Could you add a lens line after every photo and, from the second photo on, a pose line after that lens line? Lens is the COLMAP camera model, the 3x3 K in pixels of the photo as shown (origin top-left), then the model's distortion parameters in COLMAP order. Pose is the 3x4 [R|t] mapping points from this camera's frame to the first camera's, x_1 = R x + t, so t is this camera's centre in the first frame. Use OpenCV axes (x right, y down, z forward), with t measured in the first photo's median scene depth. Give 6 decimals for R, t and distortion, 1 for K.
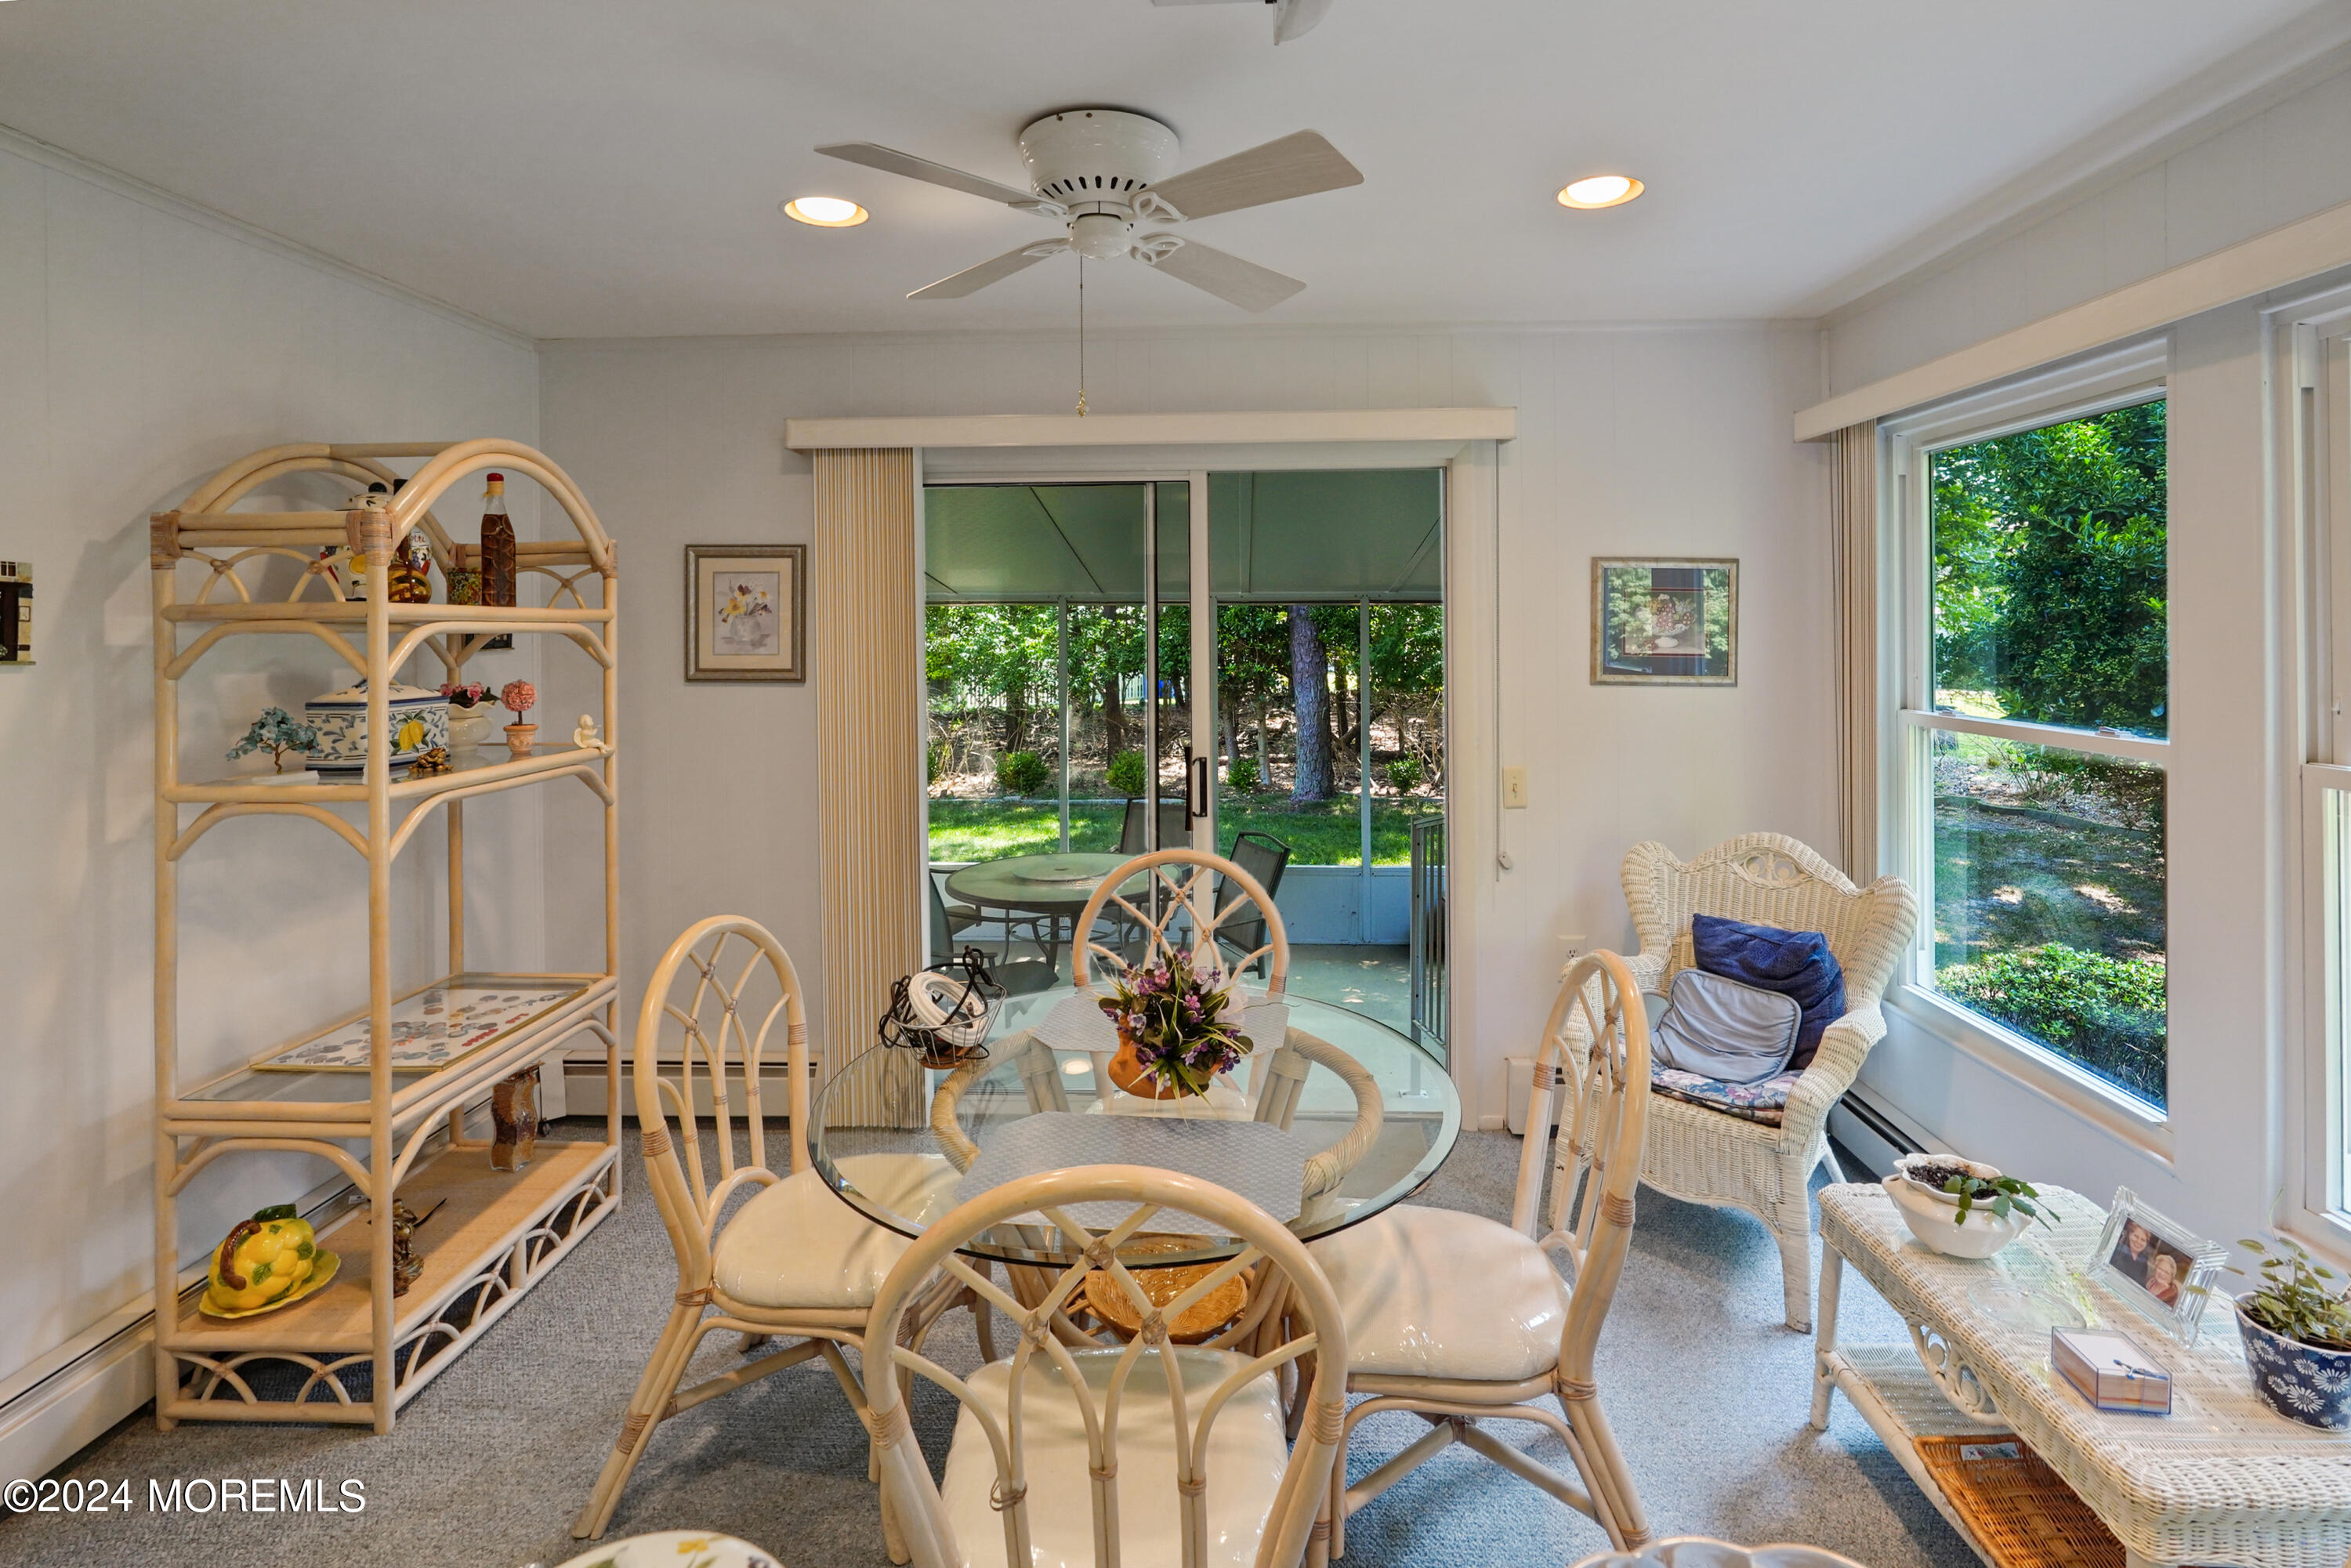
lens RADIAL K [[1138.3, 0, 1184.2], [0, 1138.3, 655.4], [0, 0, 1]] dist [0.000066, 0.001430]
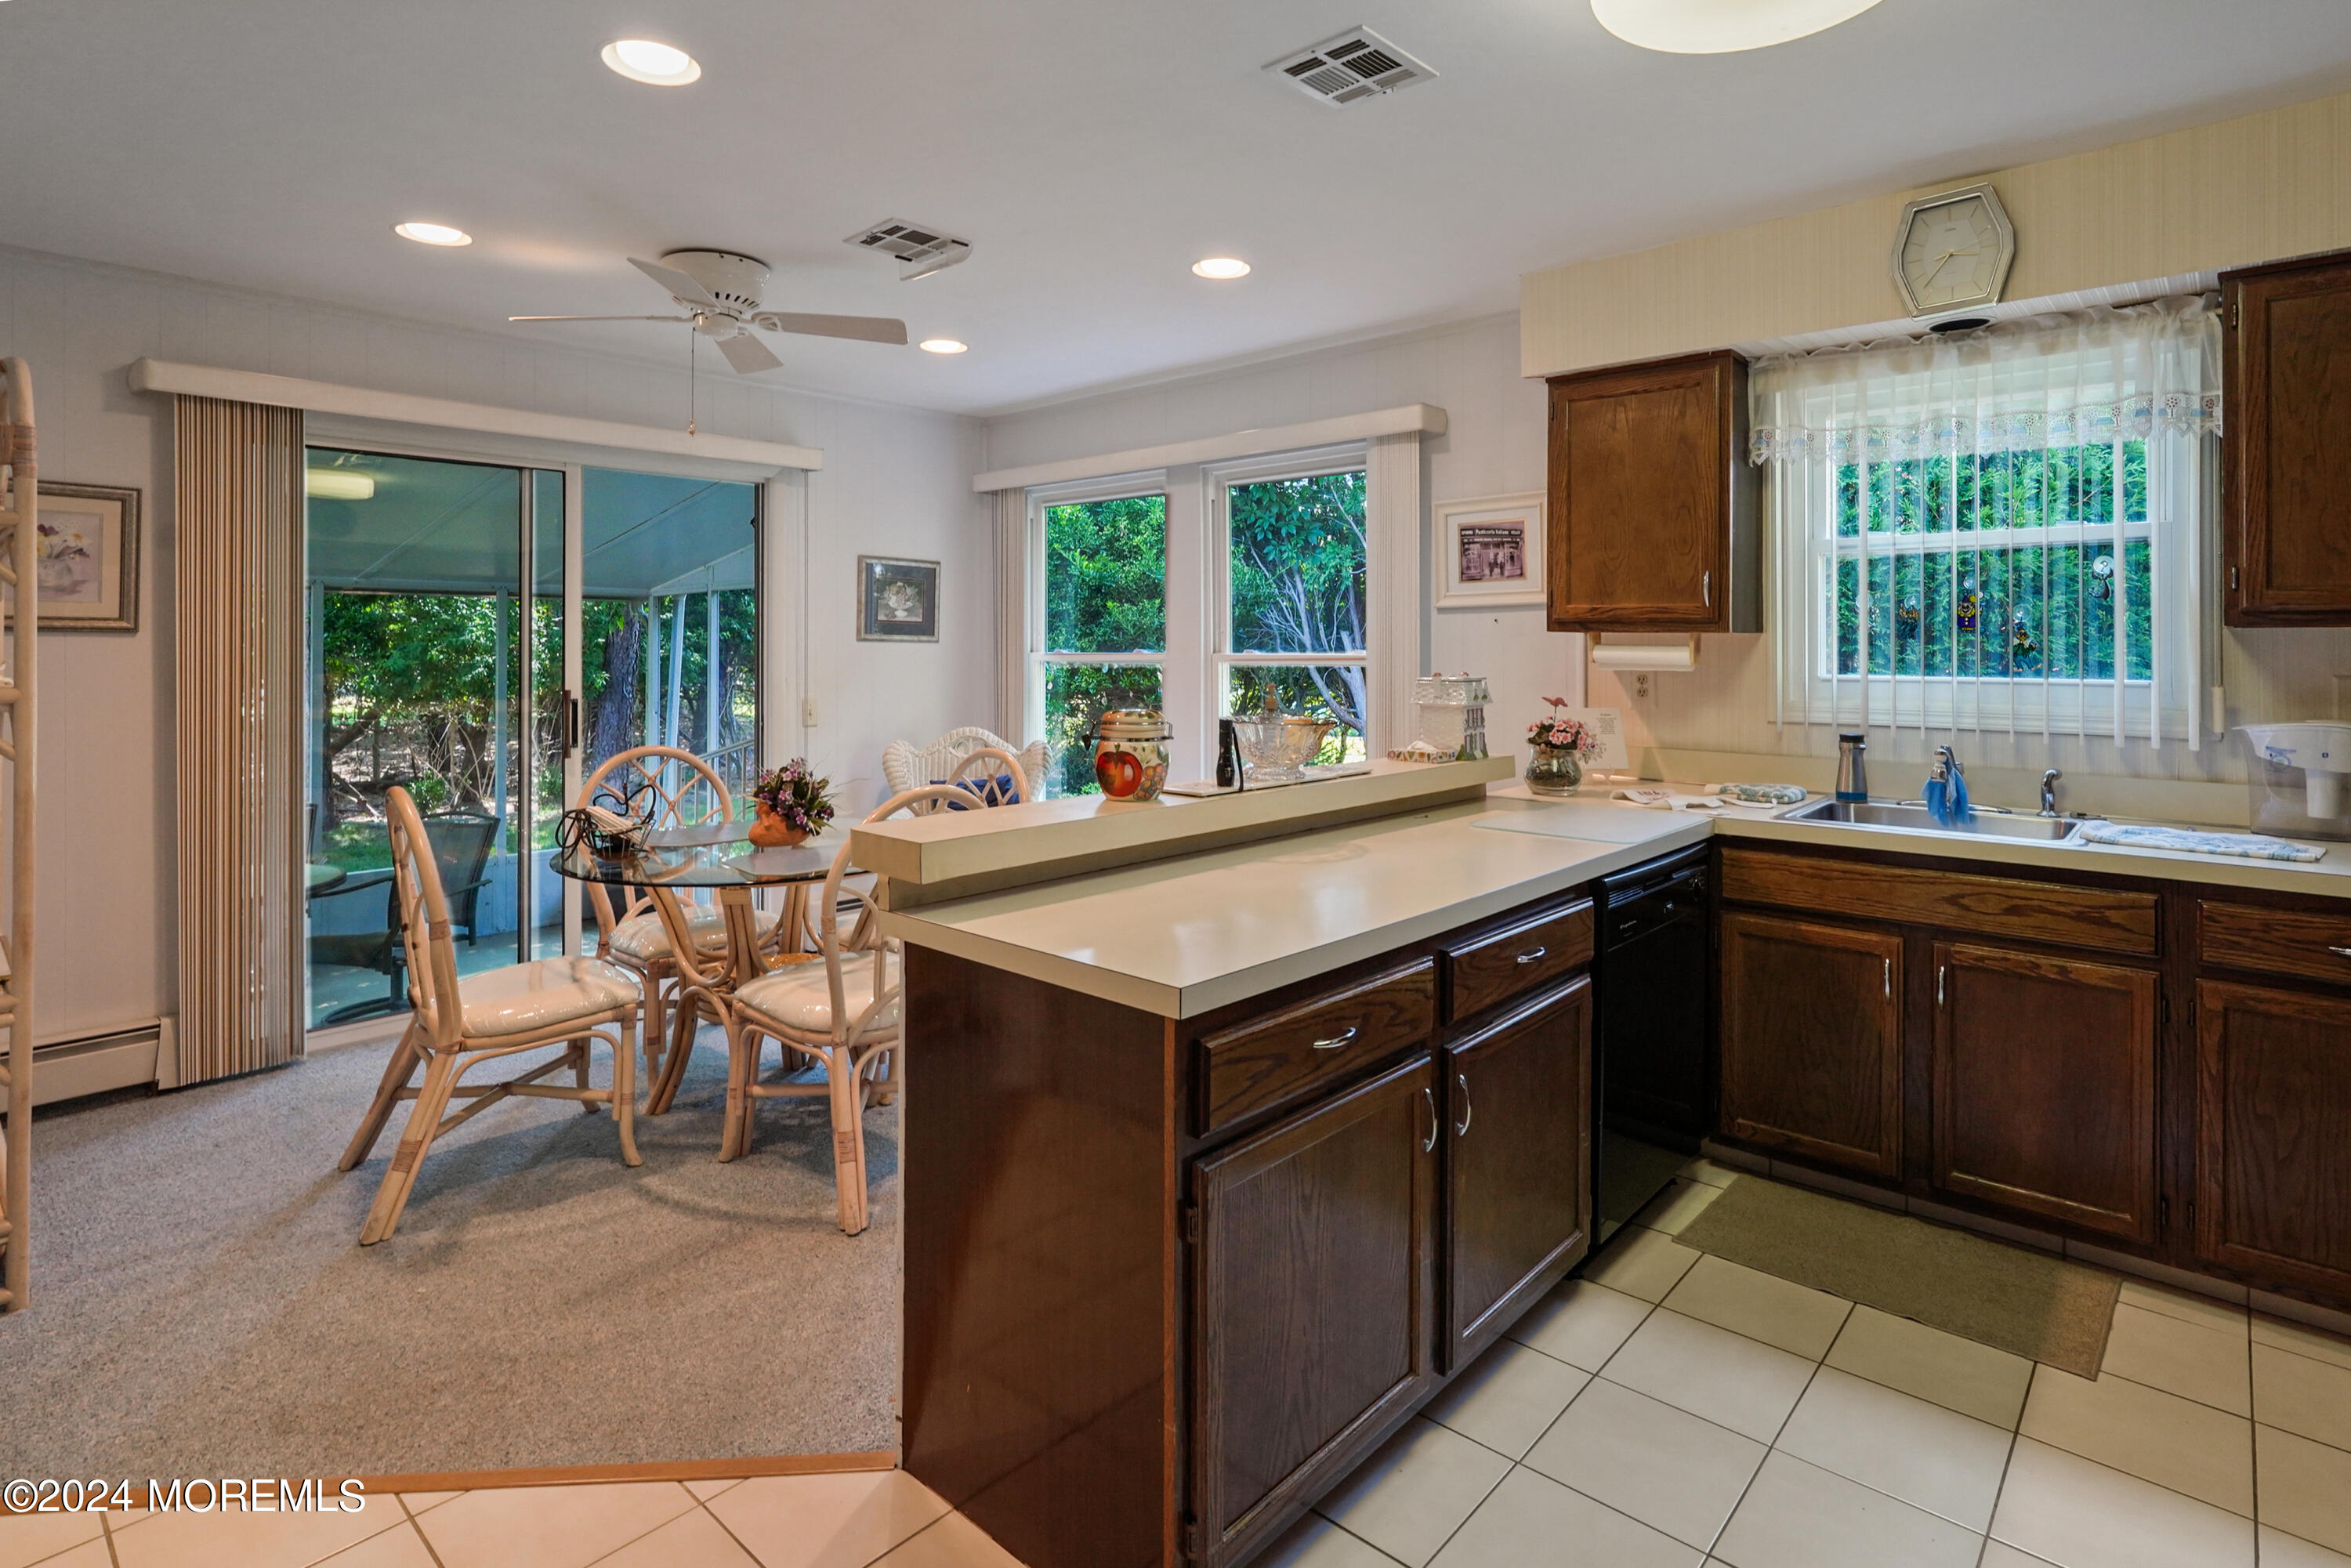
lens RADIAL K [[1159.7, 0, 1233.9], [0, 1159.7, 642.2], [0, 0, 1]] dist [-0.001247, 0.000471]
pose [[0.624087, 0.006299, 0.781329, -0.533233], [0.020038, 0.999510, -0.024063, 0.075711], [-0.781097, 0.030674, 0.623655, -0.332255]]
